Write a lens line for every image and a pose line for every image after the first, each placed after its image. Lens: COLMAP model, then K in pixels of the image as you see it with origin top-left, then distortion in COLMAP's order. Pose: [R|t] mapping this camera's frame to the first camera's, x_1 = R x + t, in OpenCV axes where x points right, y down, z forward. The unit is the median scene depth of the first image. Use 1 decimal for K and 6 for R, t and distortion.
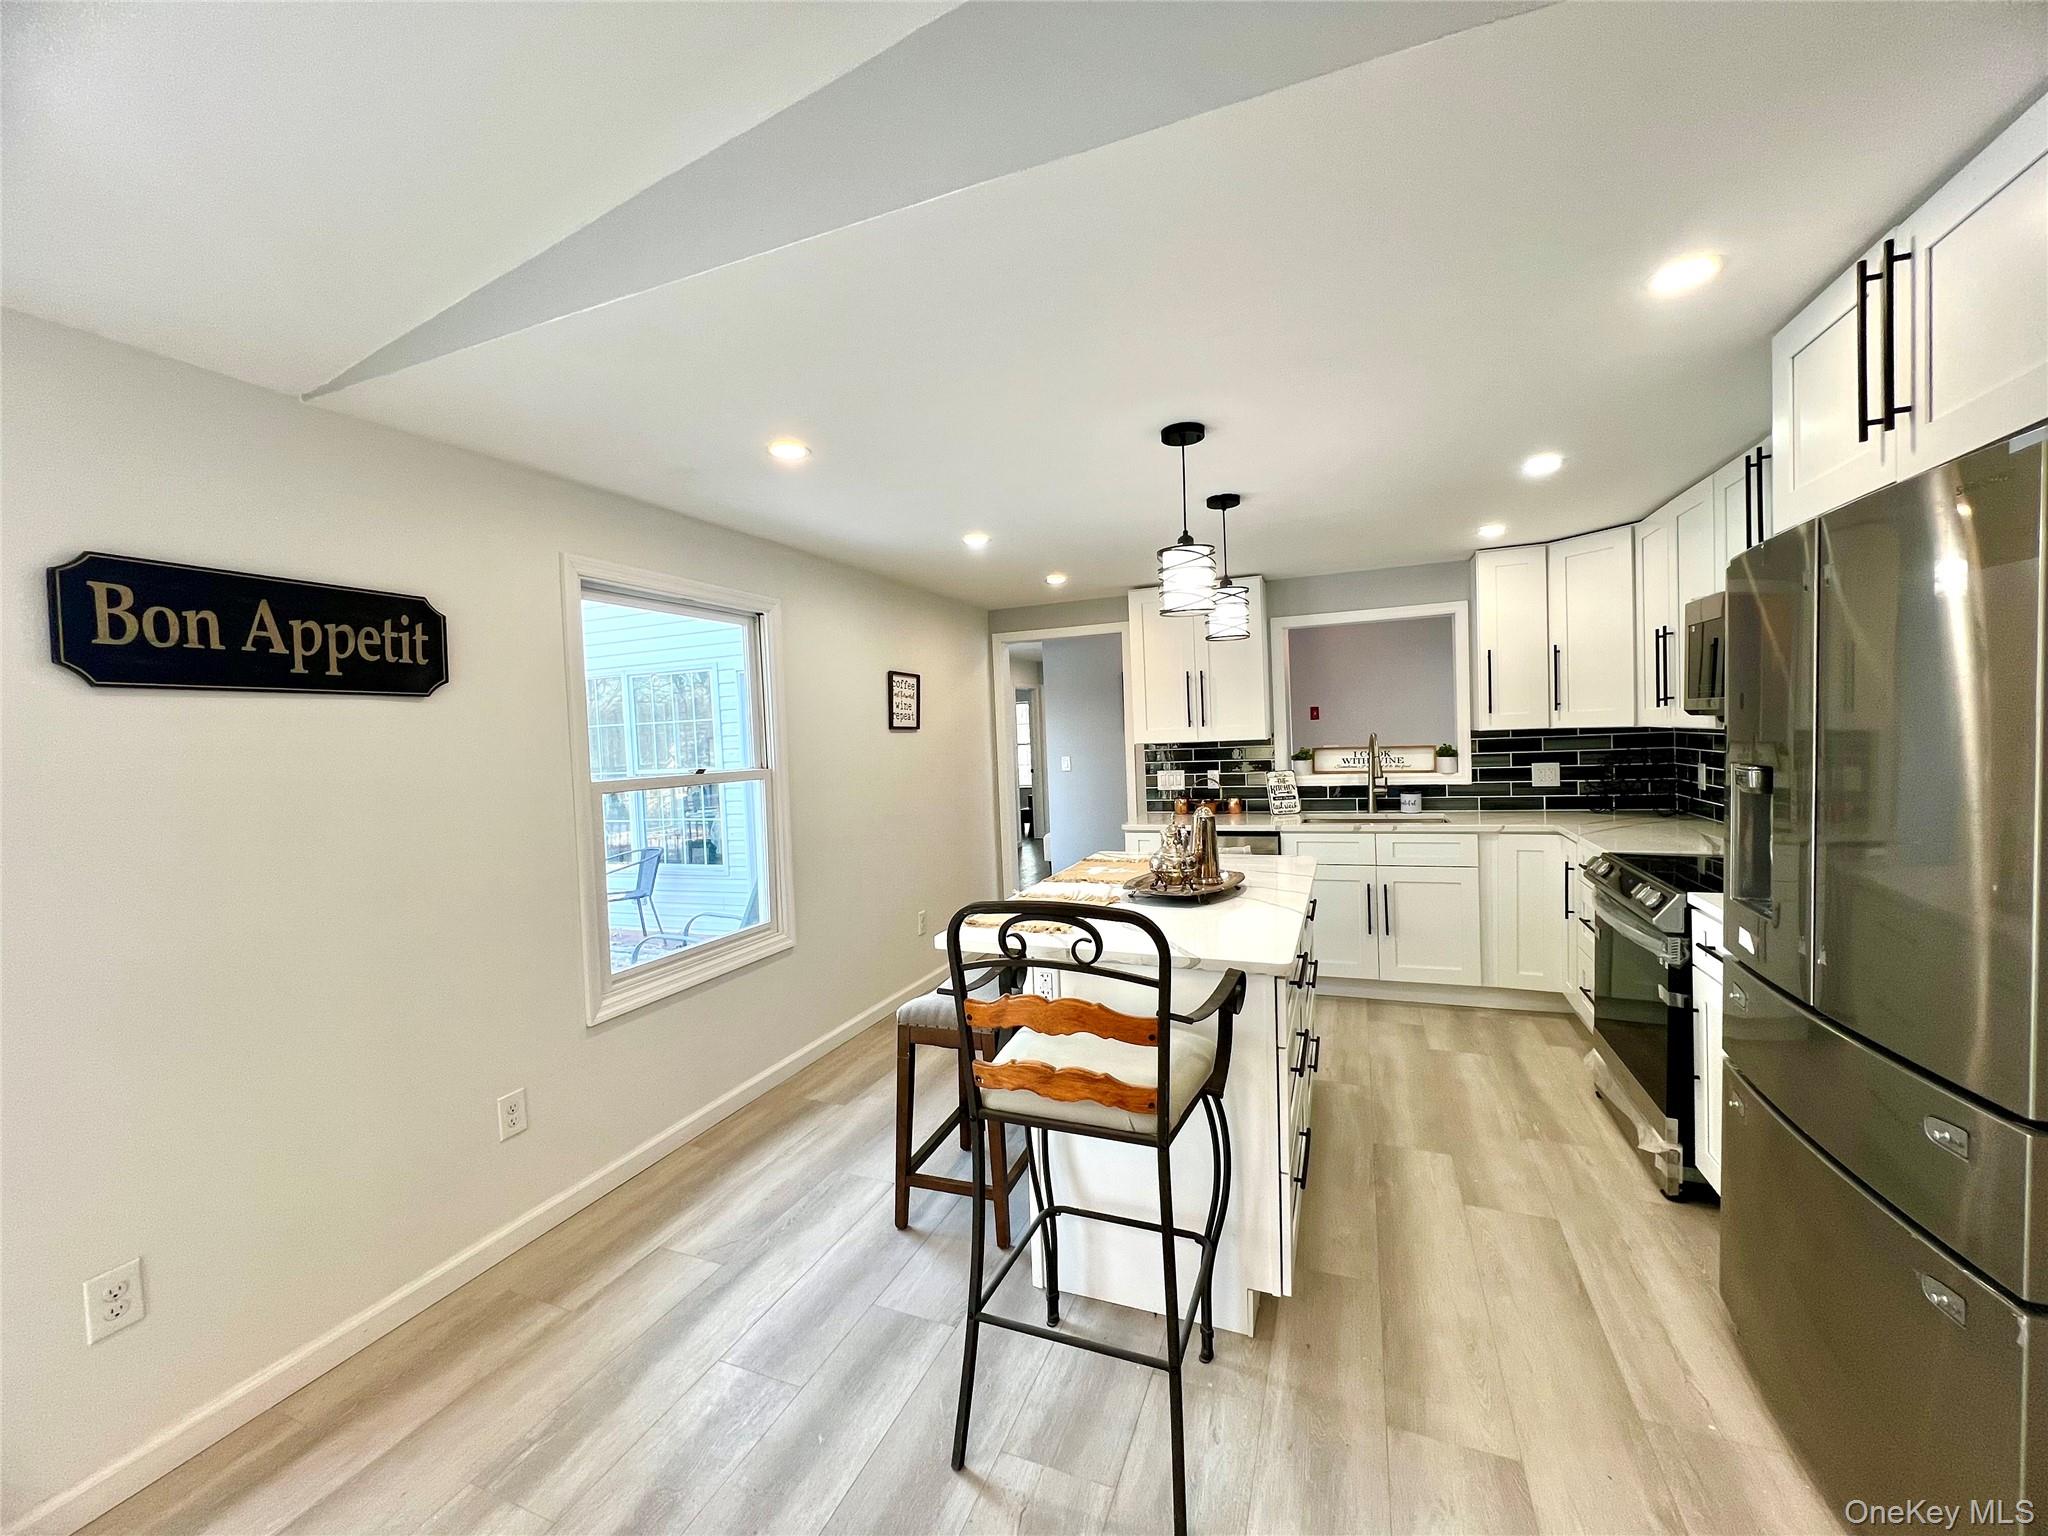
lens RADIAL K [[814.8, 0, 1021.9], [0, 814.8, 760.7], [0, 0, 1]] dist [-0.000961, 0.000041]
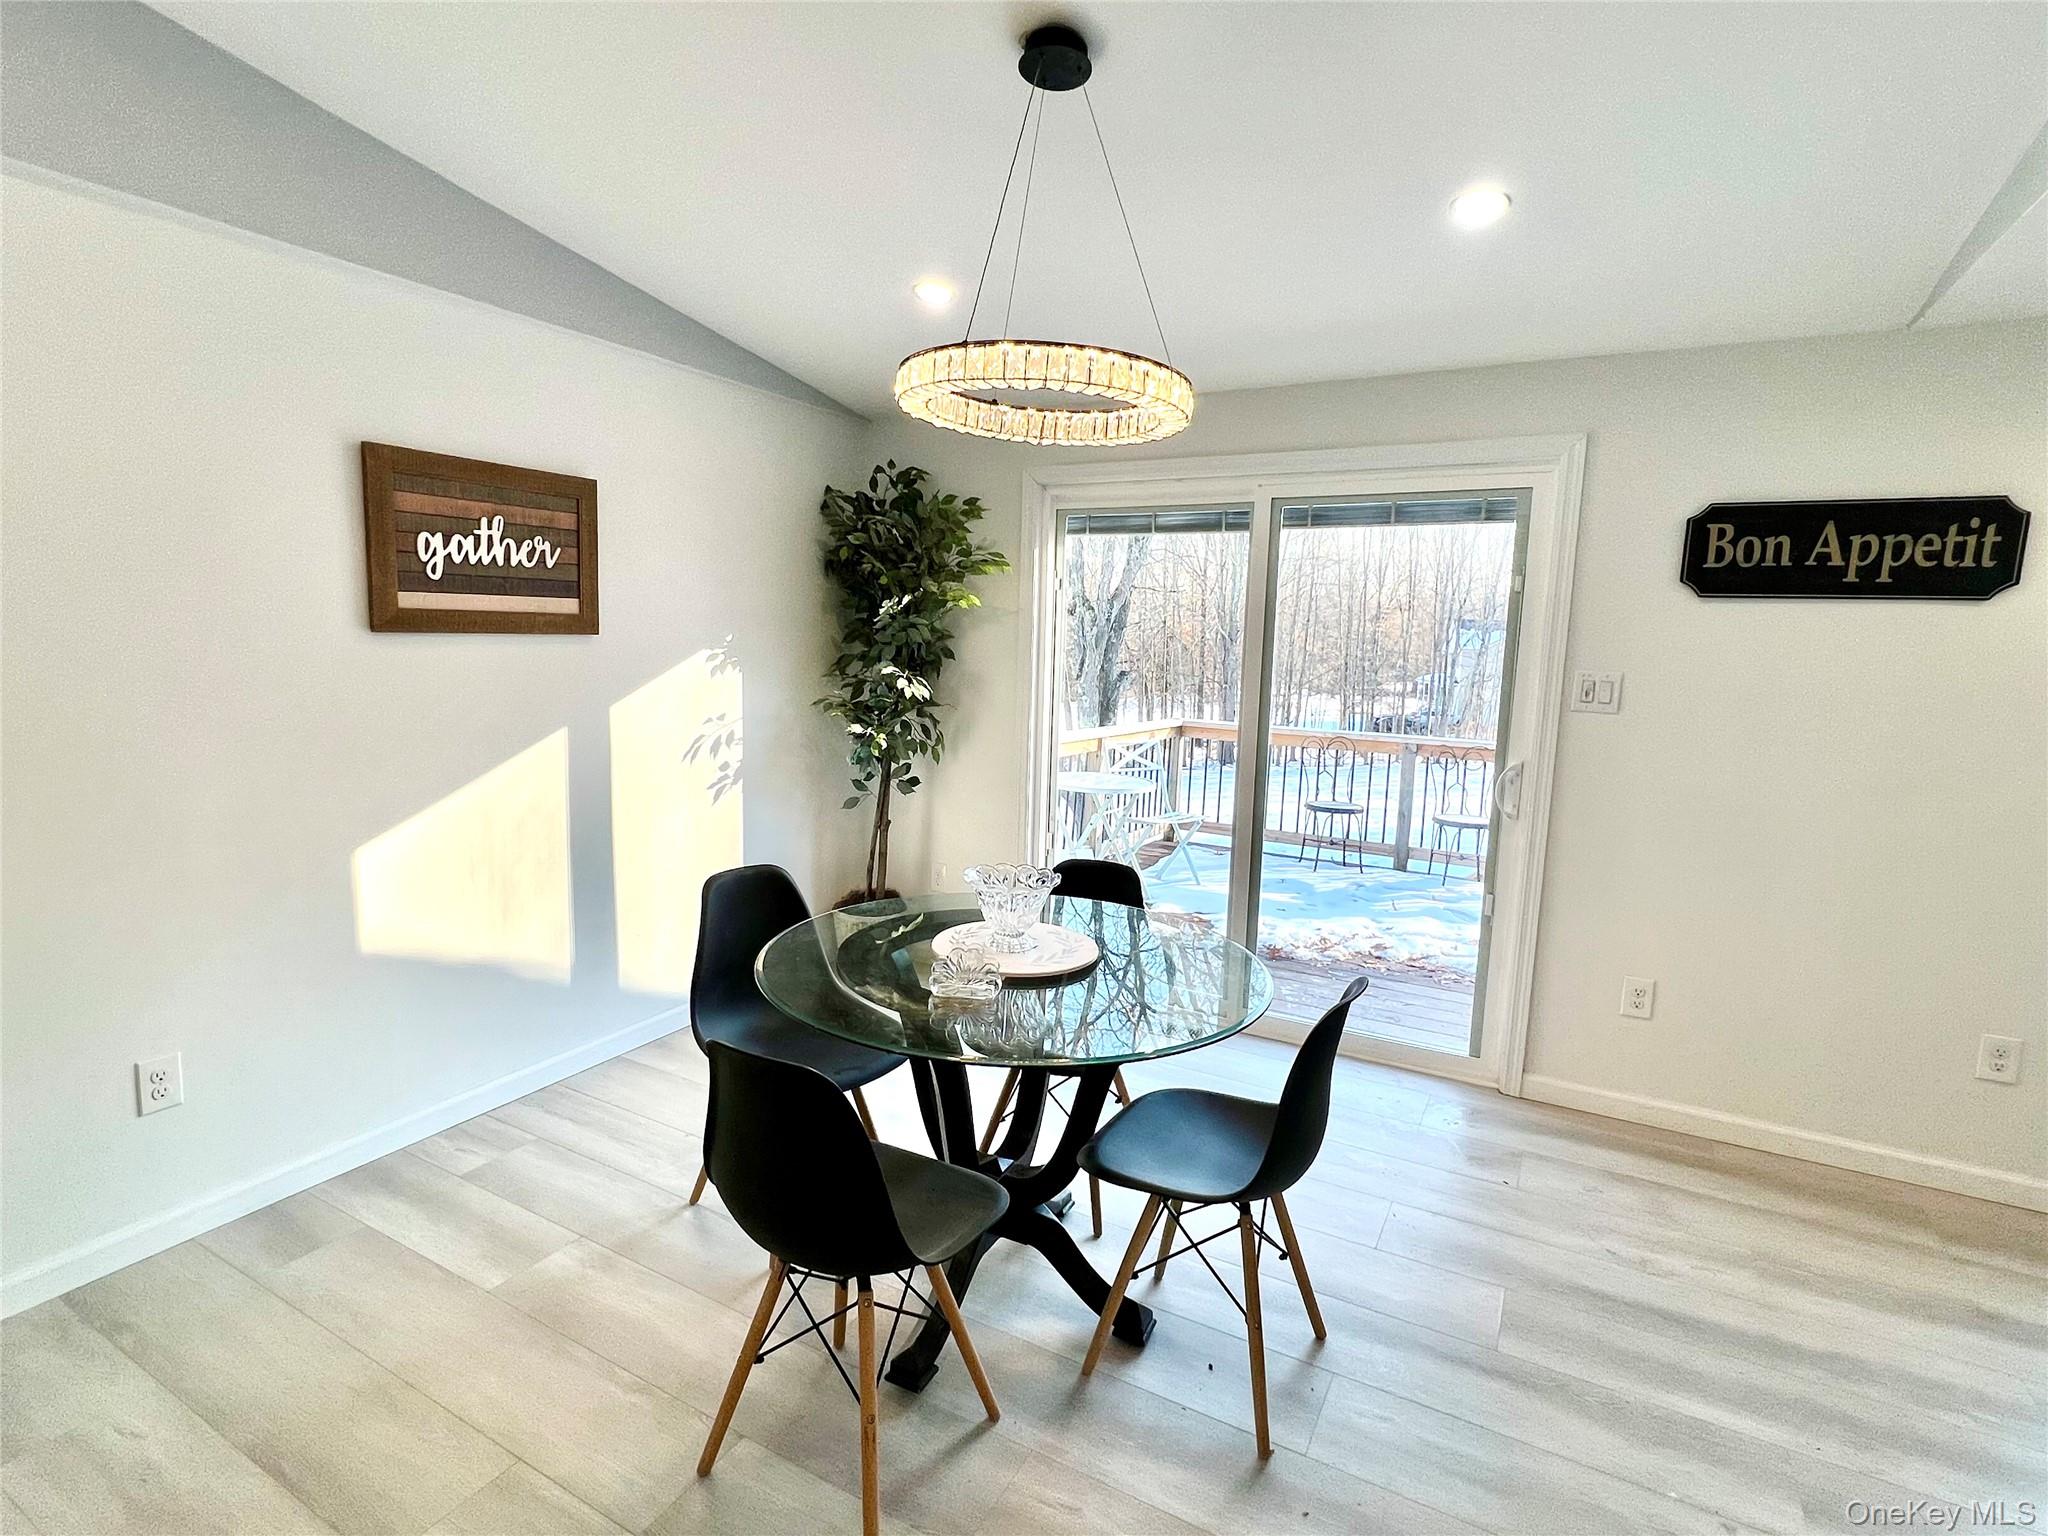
lens RADIAL K [[1012.3, 0, 1018.8], [0, 1012.3, 760.3], [0, 0, 1]] dist [0.003460, -0.000925]
pose [[-0.122977, 0.162515, -0.979012, 0.571553], [-0.056165, 0.983780, 0.170362, -0.029864], [0.990819, 0.075937, -0.111854, 0.007654]]
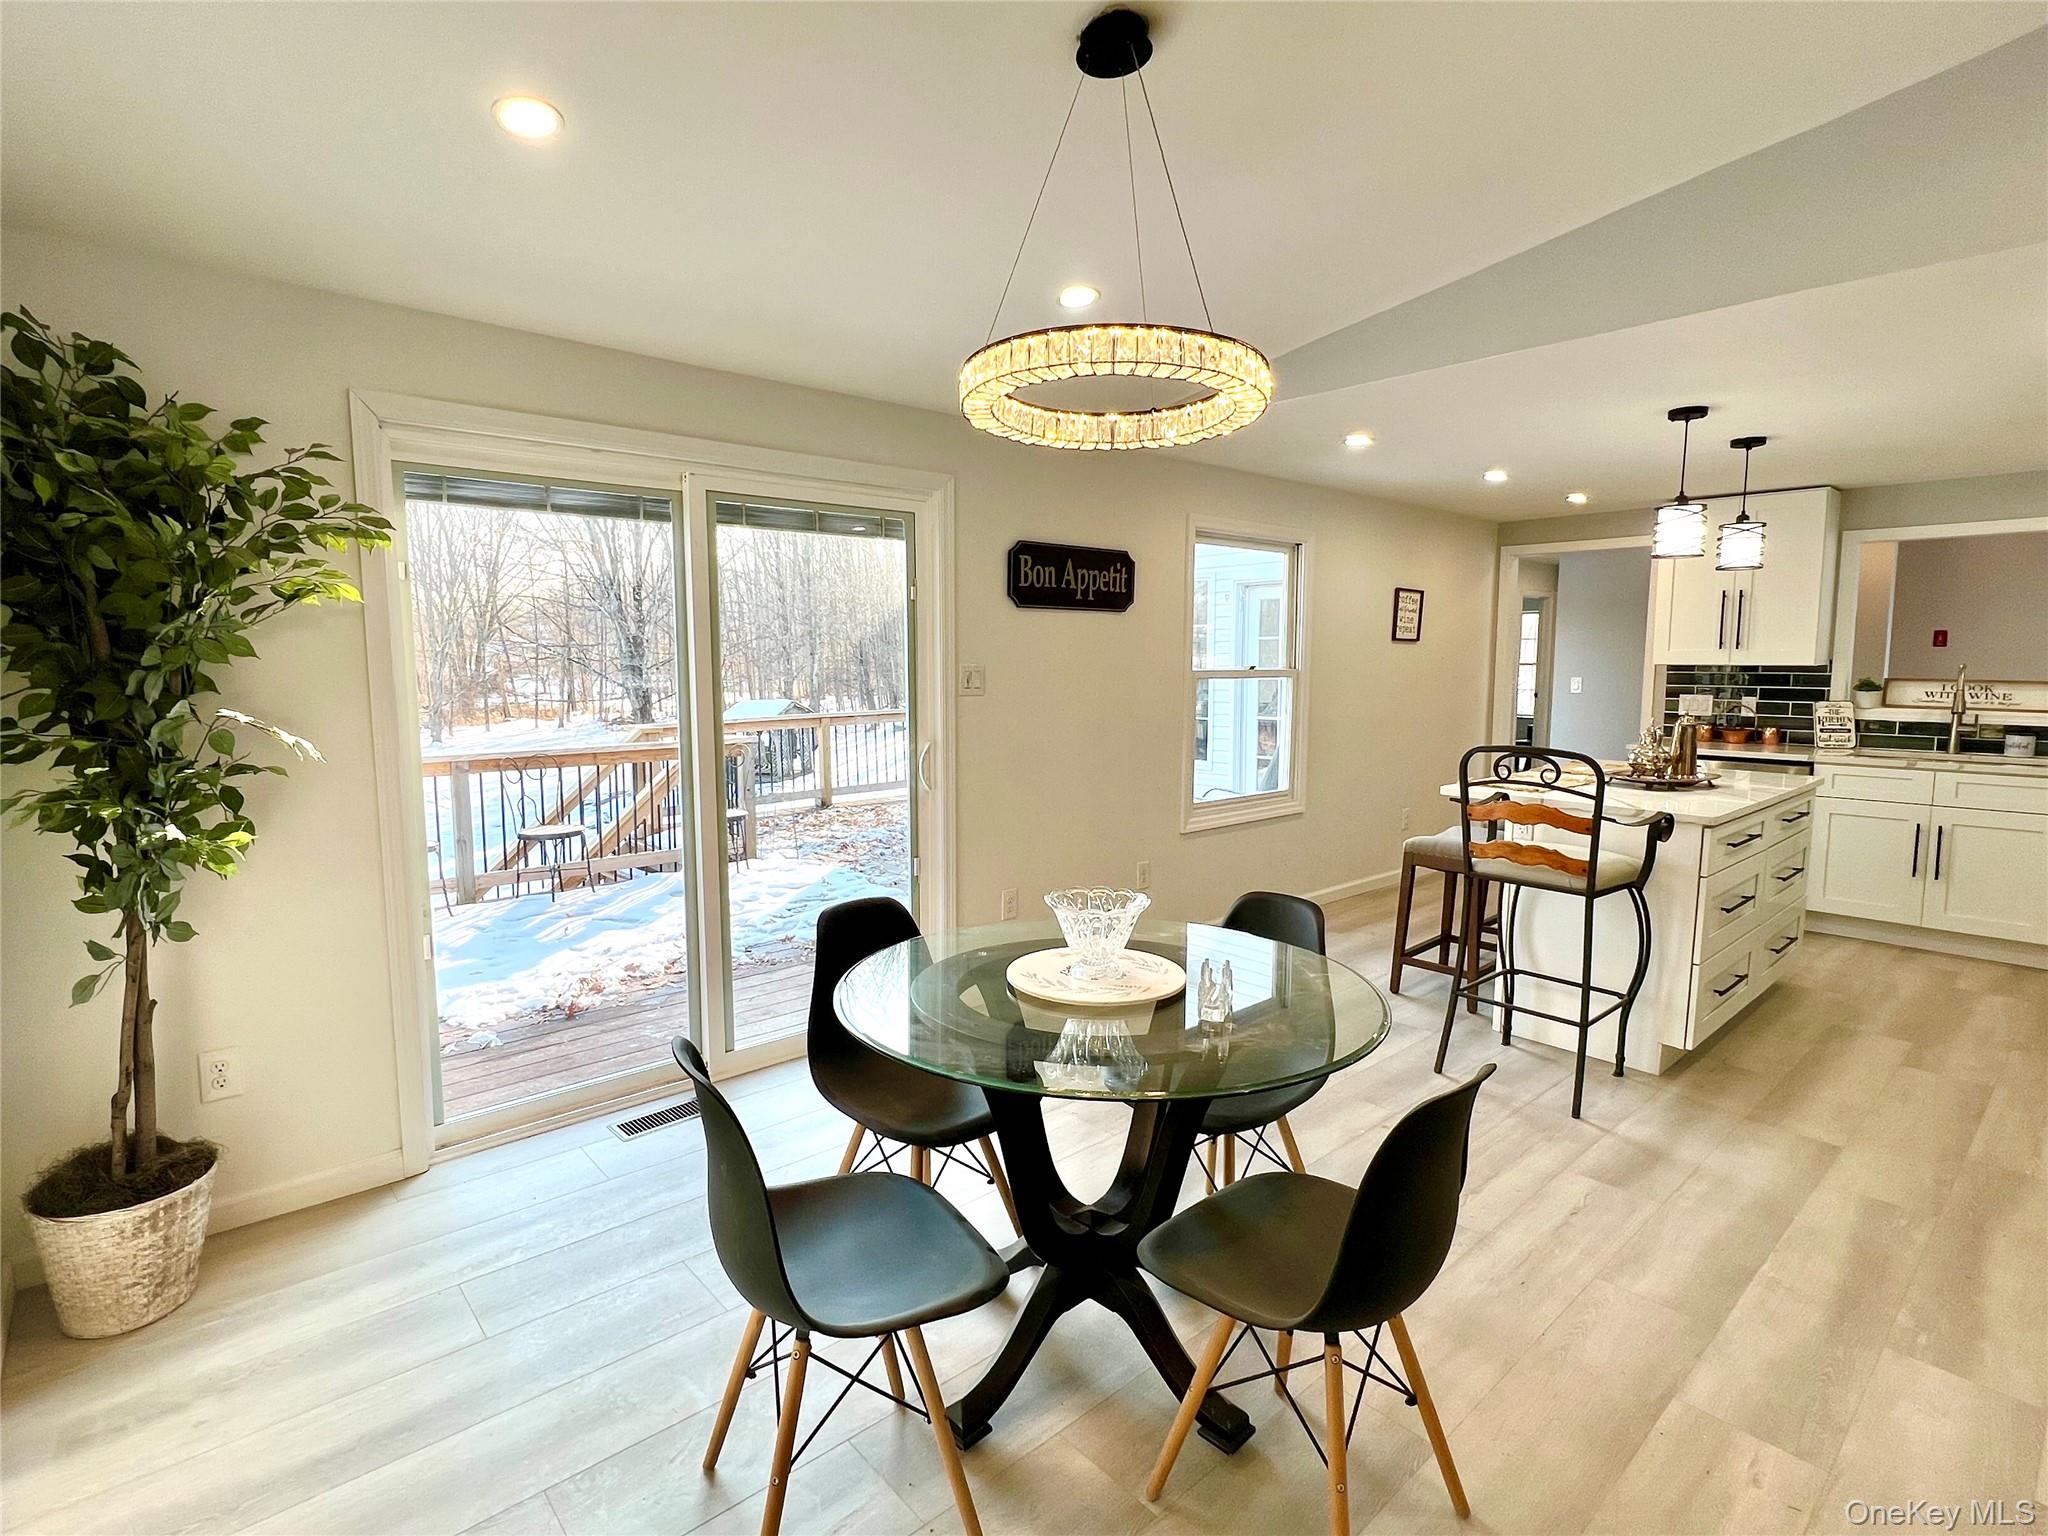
lens RADIAL K [[1012.3, 0, 1022.3], [0, 1012.3, 765.3], [0, 0, 1]] dist [0.003460, -0.000925]
pose [[0.895093, 0.088702, -0.436967, 0.009315], [-0.050116, 0.993817, 0.099081, 0.034693], [0.443054, -0.066787, 0.894004, -0.872188]]
